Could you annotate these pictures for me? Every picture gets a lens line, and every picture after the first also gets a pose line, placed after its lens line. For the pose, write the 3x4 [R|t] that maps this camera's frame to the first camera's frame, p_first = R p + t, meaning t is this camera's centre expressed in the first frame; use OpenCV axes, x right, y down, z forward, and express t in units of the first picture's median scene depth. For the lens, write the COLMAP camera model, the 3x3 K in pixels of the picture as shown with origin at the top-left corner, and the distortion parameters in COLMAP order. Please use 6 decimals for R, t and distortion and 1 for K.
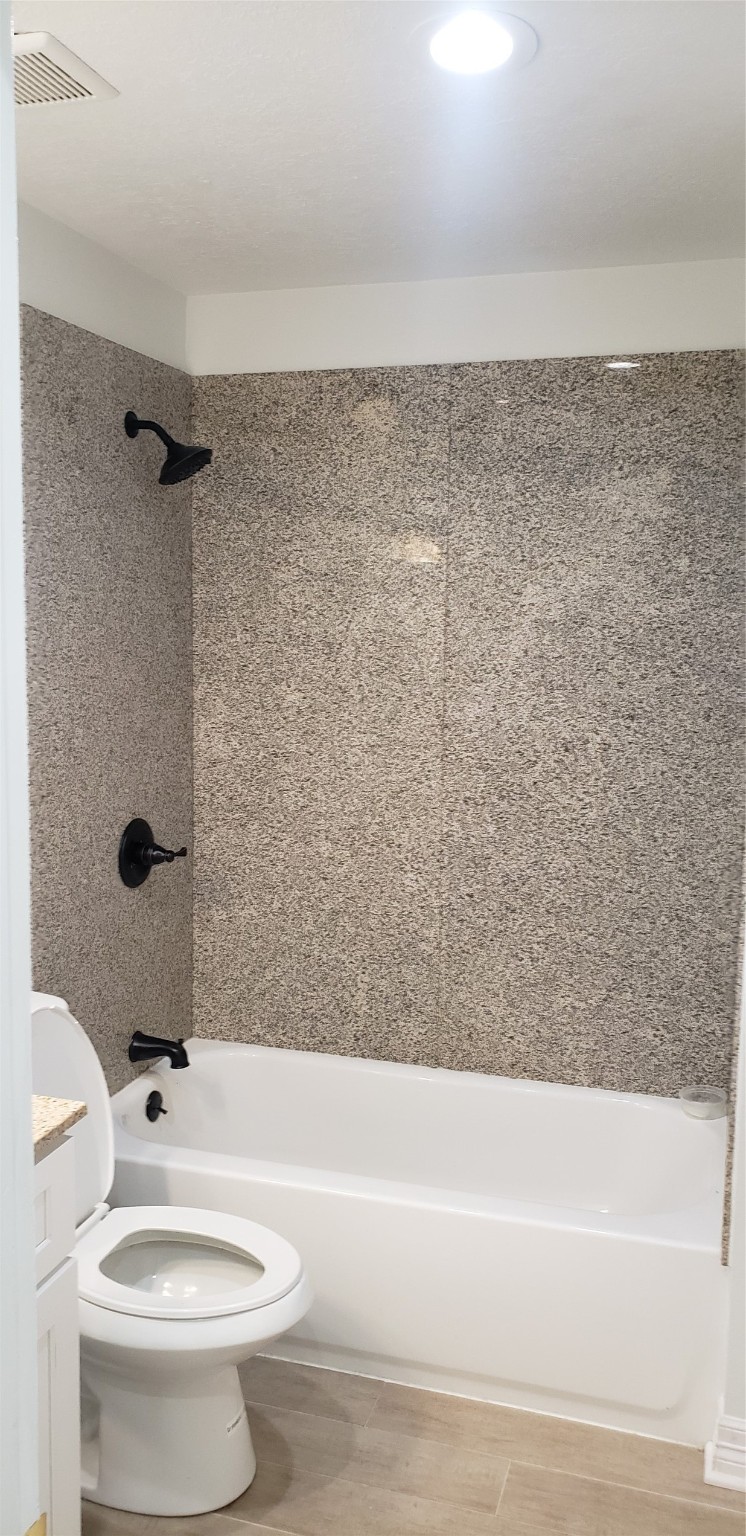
lens RADIAL K [[1235.6, 0, 367.4], [0, 1235.6, 785.2], [0, 0, 1]] dist [0.163817, -0.023293]
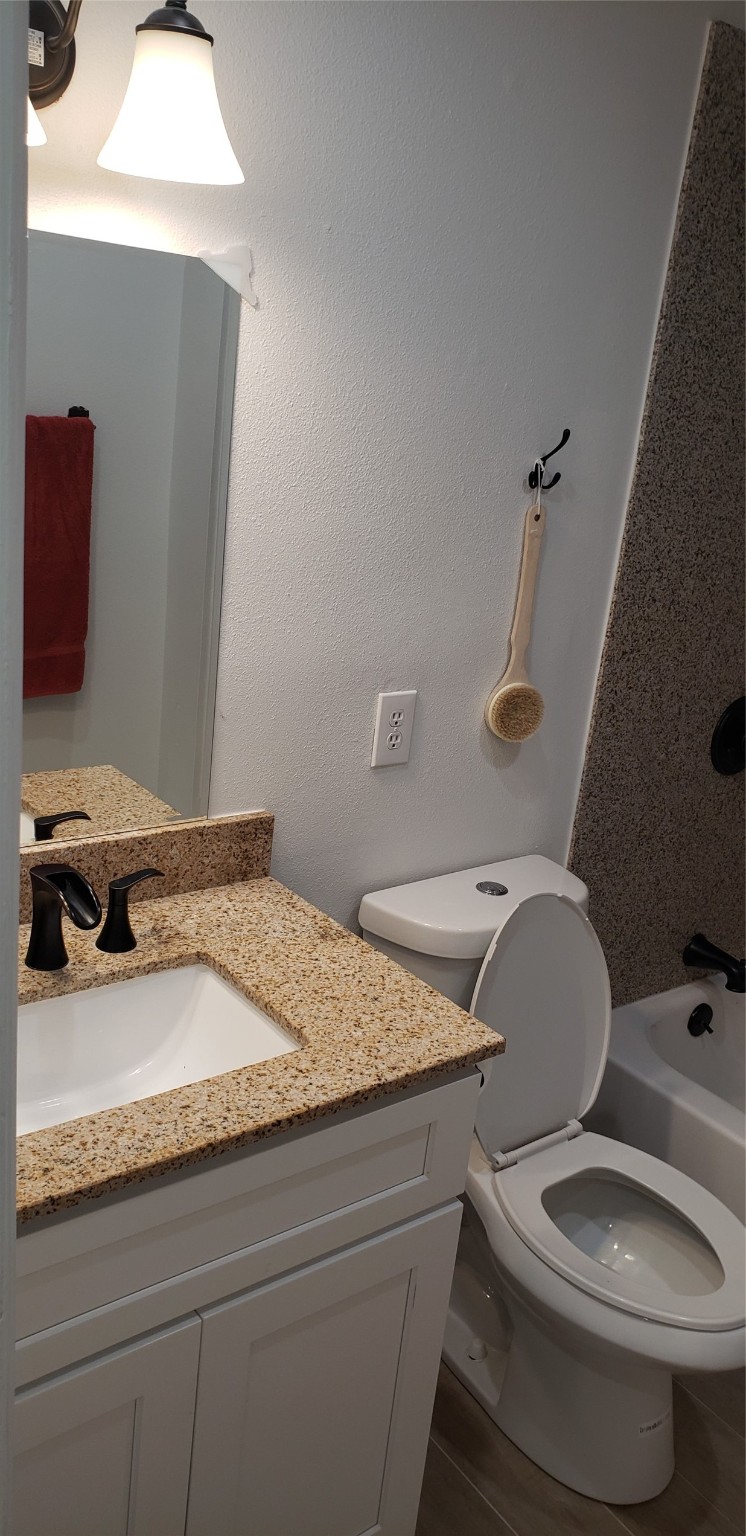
lens RADIAL K [[1189.6, 0, 362.4], [0, 1189.6, 771.1], [0, 0, 1]] dist [0.076246, -0.102831]
pose [[0.815394, 0.236562, -0.528366, 0.041703], [-0.167748, 0.970090, 0.175458, -0.022373], [0.554069, -0.054435, 0.830689, 0.187065]]
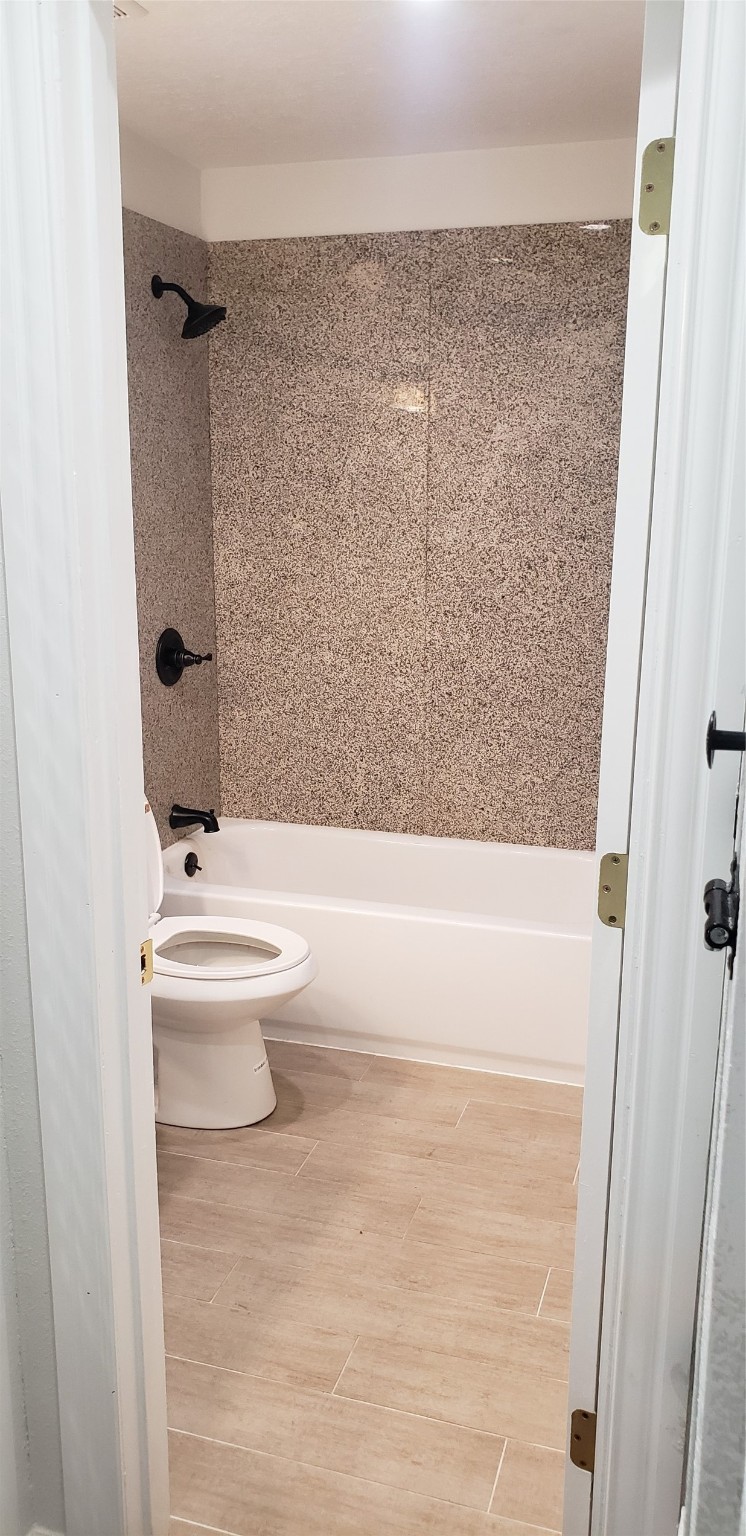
lens RADIAL K [[1189.6, 0, 376.2], [0, 1189.6, 774.4], [0, 0, 1]] dist [0.076246, -0.102831]
pose [[0.999959, -0.006343, -0.006515, 0.020862], [0.007003, 0.994246, 0.106891, 0.046531], [0.005799, -0.106932, 0.994249, -0.160028]]
